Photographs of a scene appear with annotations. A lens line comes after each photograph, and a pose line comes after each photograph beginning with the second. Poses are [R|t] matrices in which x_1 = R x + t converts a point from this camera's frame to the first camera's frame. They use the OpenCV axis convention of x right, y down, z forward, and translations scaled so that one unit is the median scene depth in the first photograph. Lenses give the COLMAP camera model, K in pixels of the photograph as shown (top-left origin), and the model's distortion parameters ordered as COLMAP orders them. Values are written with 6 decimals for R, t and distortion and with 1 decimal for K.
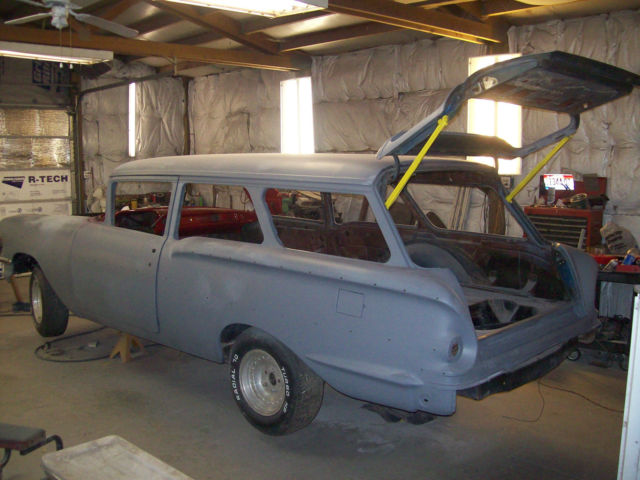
lens RADIAL K [[618.6, 0, 320.0], [0, 618.6, 240.0], [0, 0, 1]] dist [-0.137092, -0.000341]
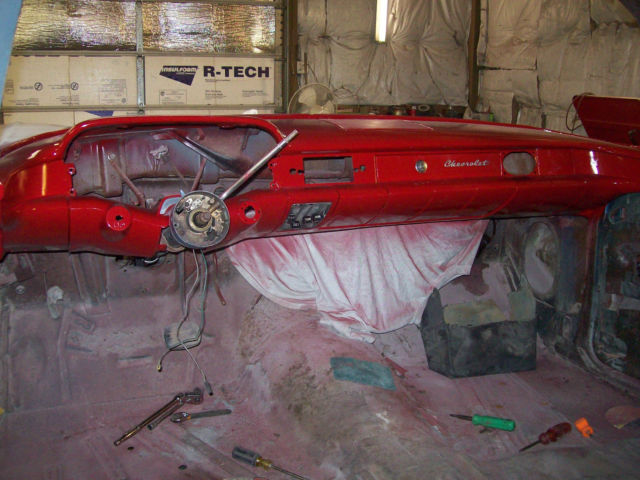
lens RADIAL K [[618.6, 0, 320.0], [0, 618.6, 240.0], [0, 0, 1]] dist [-0.137092, -0.000341]
pose [[0.892967, 0.119410, -0.433994, -0.083205], [-0.068564, 0.989003, 0.131042, -0.018705], [0.444869, -0.087260, 0.891334, 0.454322]]
